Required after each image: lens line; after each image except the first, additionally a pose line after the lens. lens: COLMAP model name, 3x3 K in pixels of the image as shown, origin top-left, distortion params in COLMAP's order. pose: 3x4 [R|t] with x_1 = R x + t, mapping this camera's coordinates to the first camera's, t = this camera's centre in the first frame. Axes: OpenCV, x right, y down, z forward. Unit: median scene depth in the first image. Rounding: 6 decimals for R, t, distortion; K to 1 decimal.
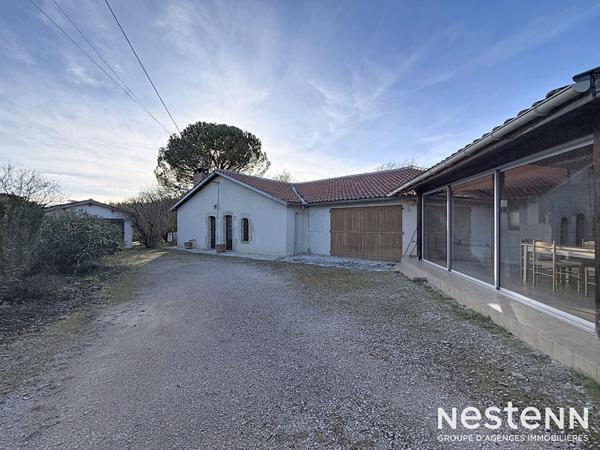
lens RADIAL K [[239.8, 0, 301.1], [0, 239.8, 225.3], [0, 0, 1]] dist [0.002504, 0.000164]
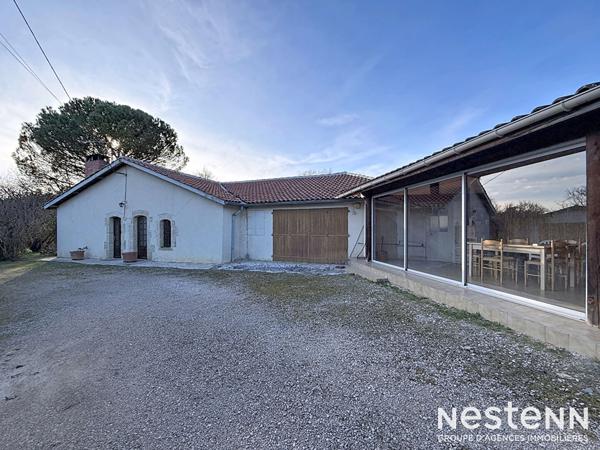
lens RADIAL K [[241.3, 0, 300.2], [0, 241.3, 229.7], [0, 0, 1]] dist [0.001103, 0.000091]
pose [[0.945794, 0.000560, 0.324767, -0.074587], [0.000337, 0.999996, -0.002705, 0.008241], [-0.324767, 0.002668, 0.945790, 0.079877]]
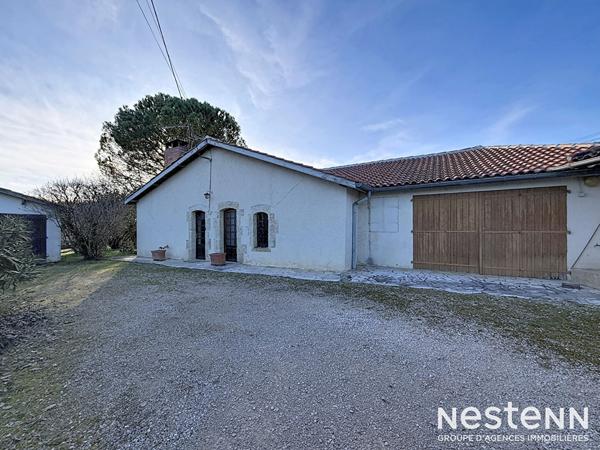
lens RADIAL K [[241.3, 0, 300.2], [0, 241.3, 229.7], [0, 0, 1]] dist [0.001103, 0.000091]
pose [[0.986684, -0.003117, 0.162619, -0.261902], [0.002693, 0.999992, 0.002829, 0.017303], [-0.162626, -0.002354, 0.986685, 0.383617]]
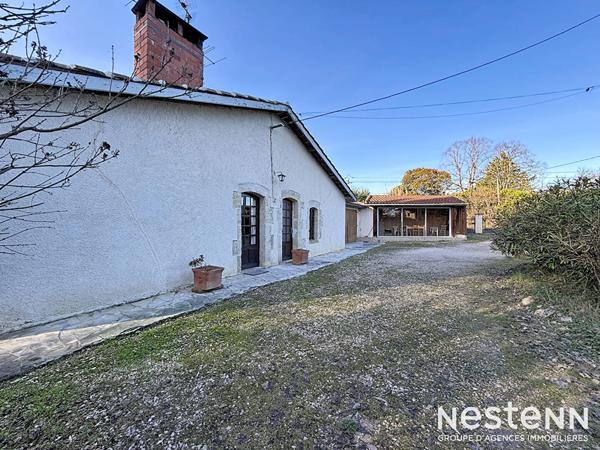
lens RADIAL K [[239.8, 0, 301.1], [0, 239.8, 225.3], [0, 0, 1]] dist [0.002504, 0.000164]
pose [[-0.109174, 0.001362, 0.994022, -1.038533], [-0.002826, 0.999995, -0.001680, 0.026618], [-0.994019, -0.002993, -0.109170, 1.240354]]
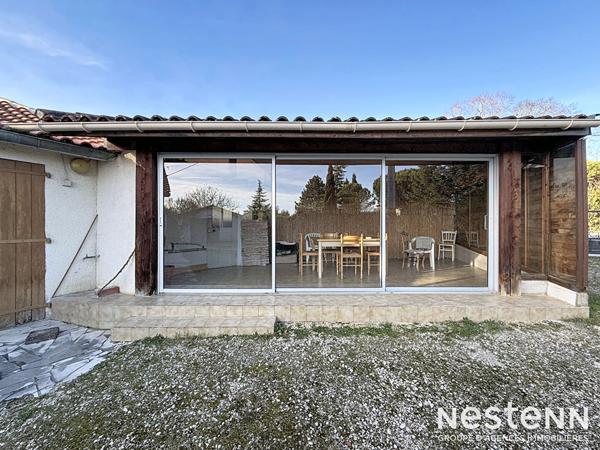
lens RADIAL K [[247.7, 0, 307.0], [0, 247.7, 223.0], [0, 0, 1]] dist [0.001561, 0.000132]
pose [[-0.143287, 0.002322, 0.989679, -0.016404], [0.004479, 0.999989, -0.001698, 0.005935], [-0.989671, 0.004189, -0.143295, 0.493170]]
